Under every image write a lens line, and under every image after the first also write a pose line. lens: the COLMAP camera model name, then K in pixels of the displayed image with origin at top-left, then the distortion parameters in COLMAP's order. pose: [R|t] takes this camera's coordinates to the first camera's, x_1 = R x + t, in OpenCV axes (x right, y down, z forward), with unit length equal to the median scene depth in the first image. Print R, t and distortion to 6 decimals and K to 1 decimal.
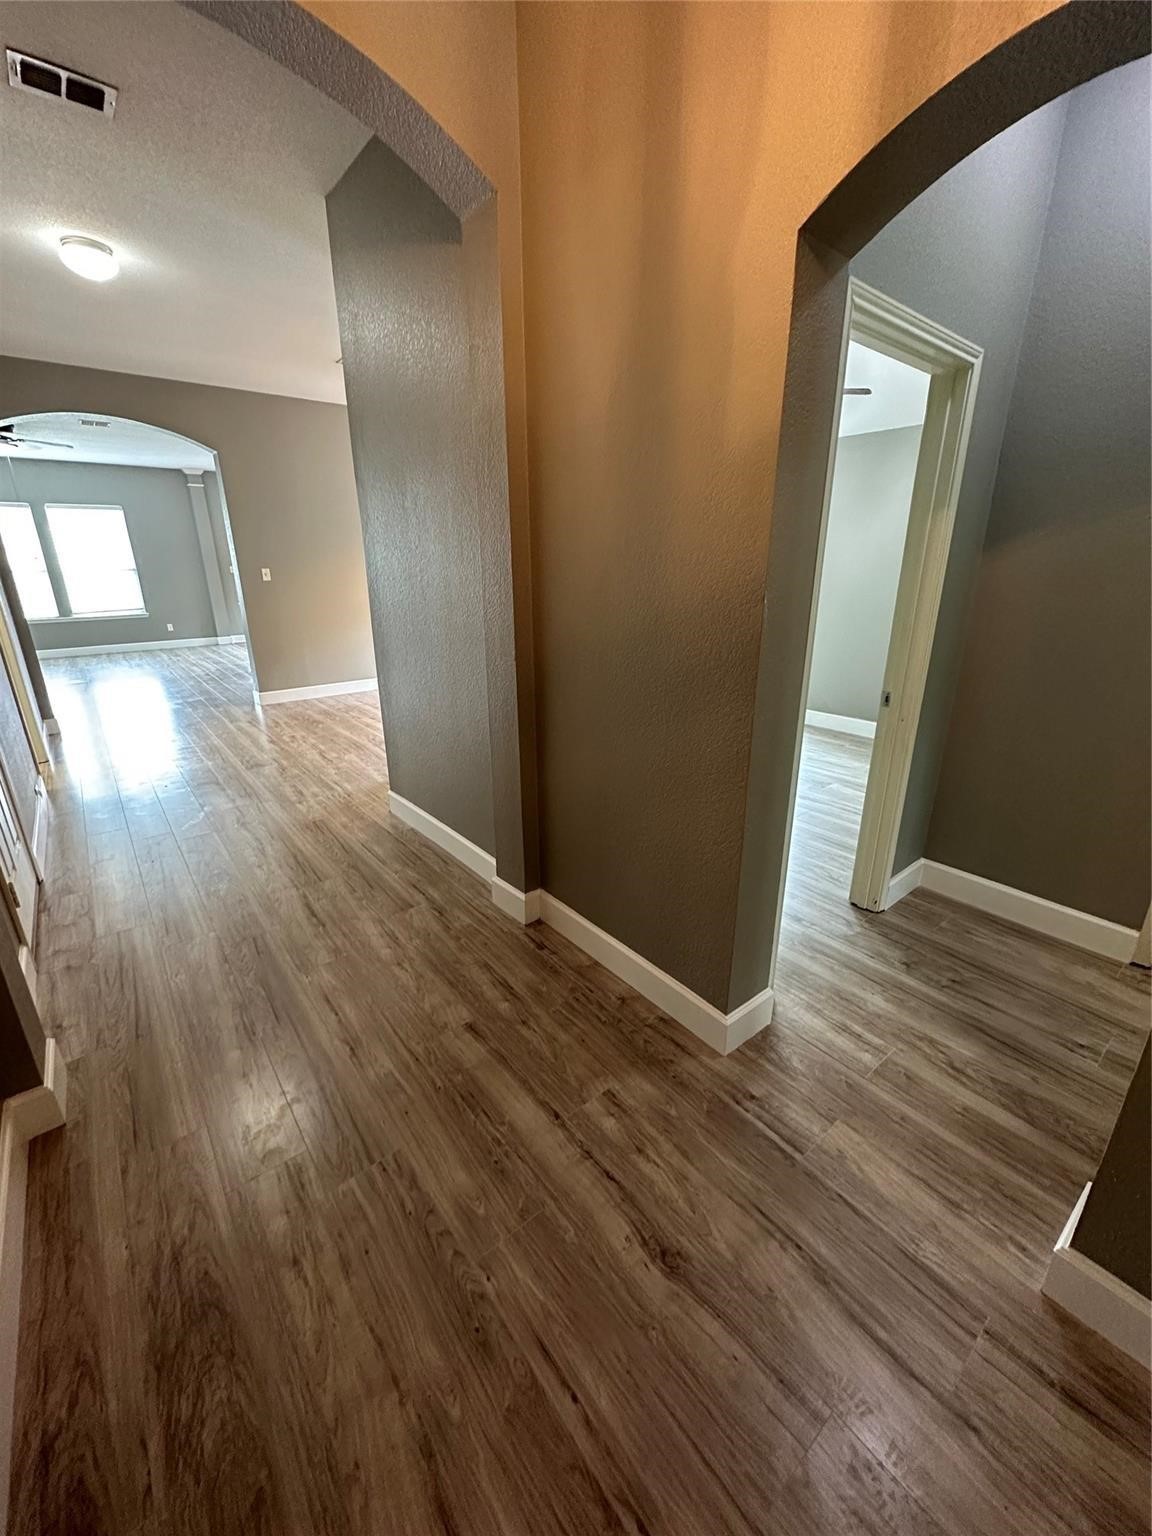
lens RADIAL K [[614.6, 0, 584.2], [0, 614.6, 767.6], [0, 0, 1]] dist [-0.002248, -0.000137]
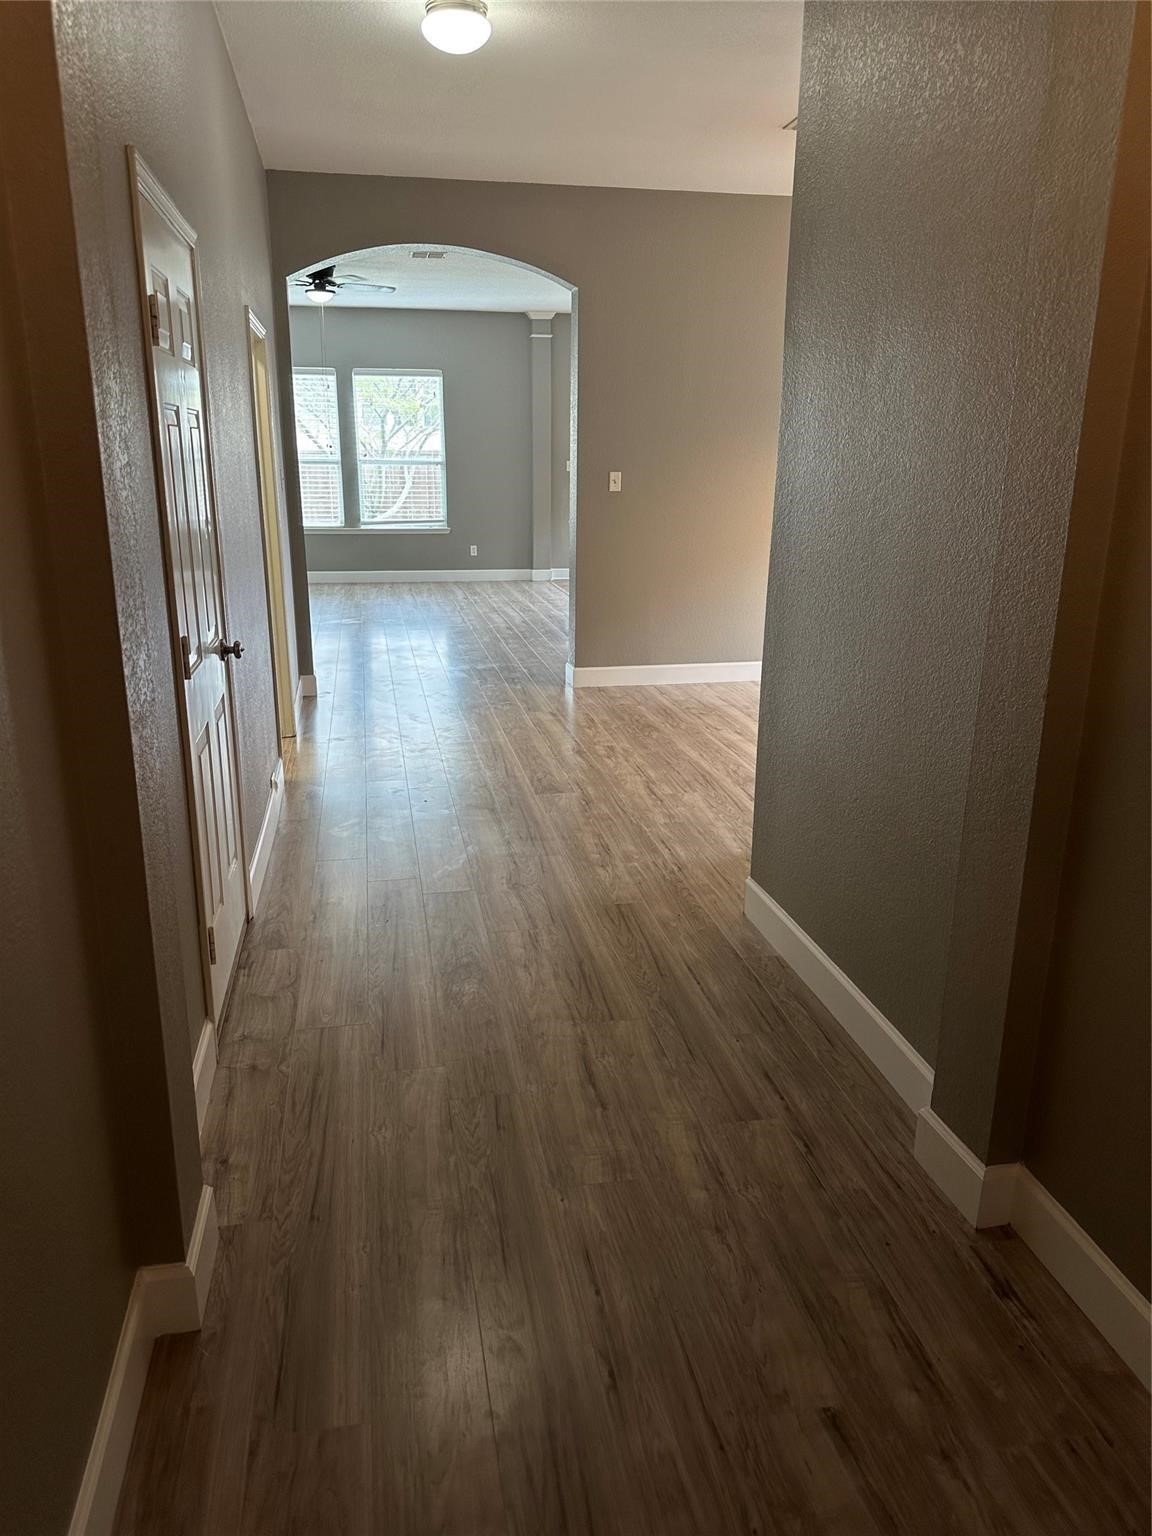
lens RADIAL K [[1079.2, 0, 575.6], [0, 1079.2, 767.1], [0, 0, 1]] dist [0.051492, -0.058218]
pose [[0.879869, 0.145926, -0.452257, -0.035250], [-0.164107, 0.986442, -0.000985, -0.047213], [0.445981, 0.075085, 0.891887, 0.060952]]
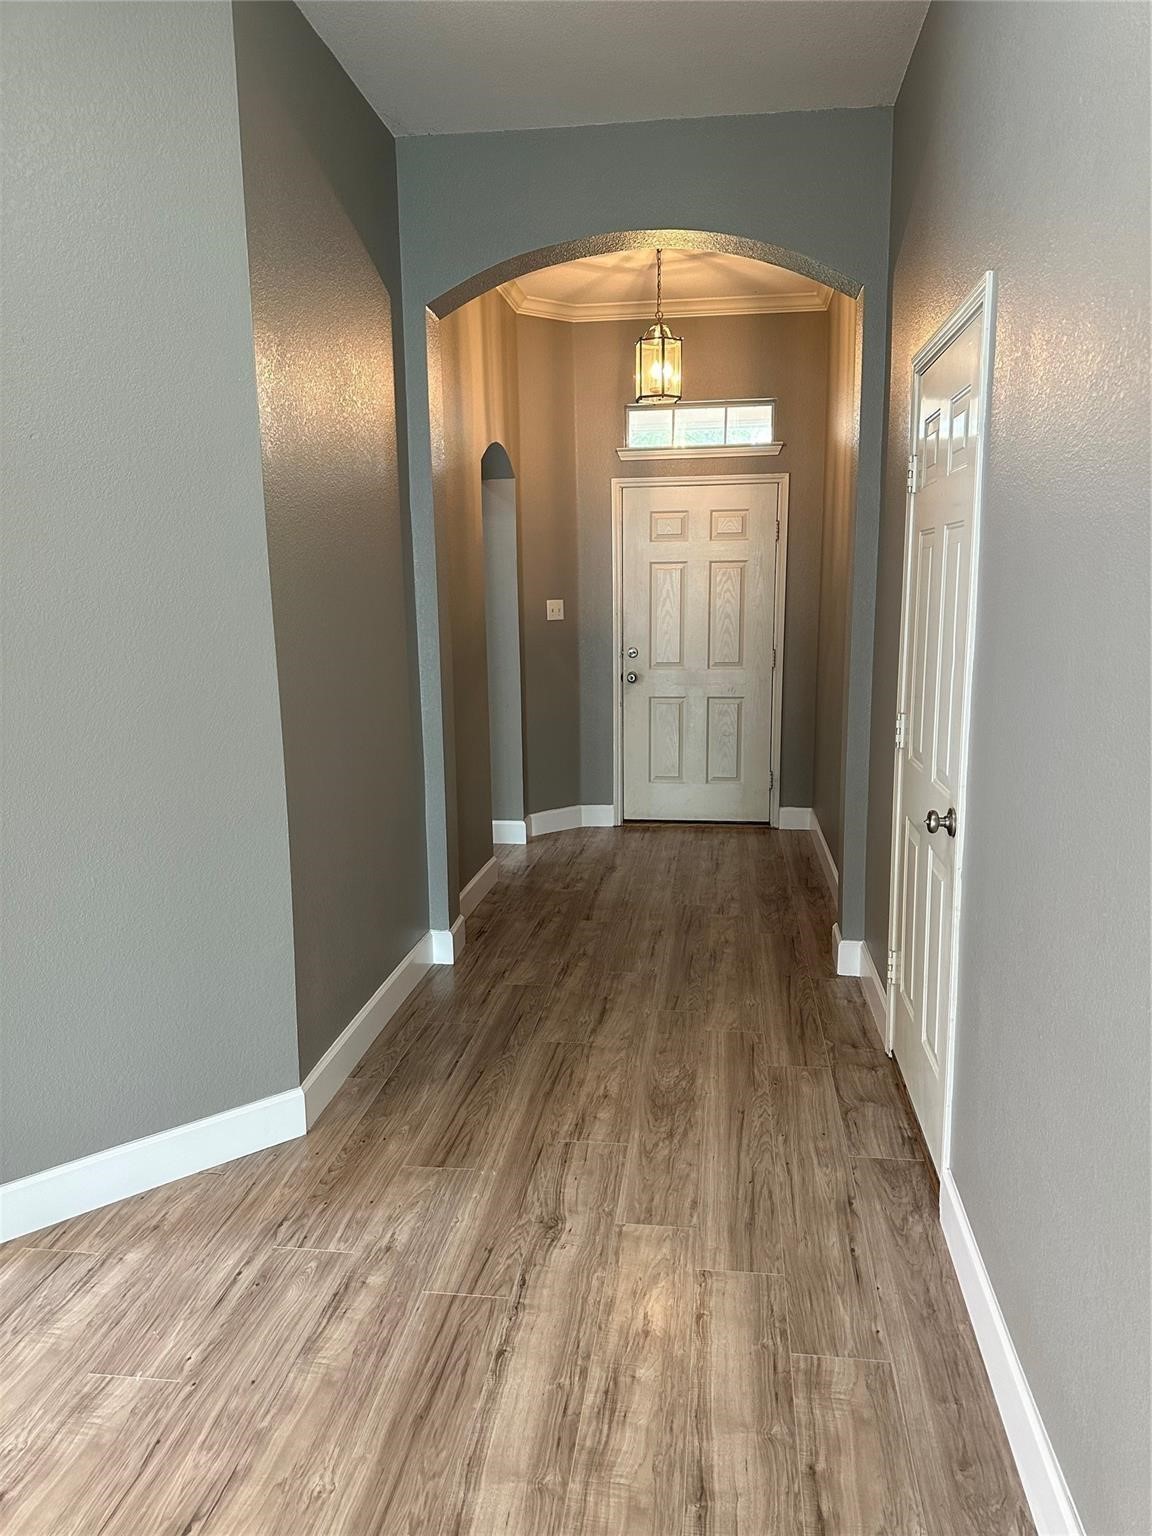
lens RADIAL K [[1079.2, 0, 579.1], [0, 1079.2, 774.9], [0, 0, 1]] dist [0.051492, -0.058218]
pose [[-0.686429, -0.108389, 0.719073, -1.387928], [0.248186, 0.894539, 0.371757, -0.569913], [-0.683534, 0.433649, -0.587137, 1.696404]]
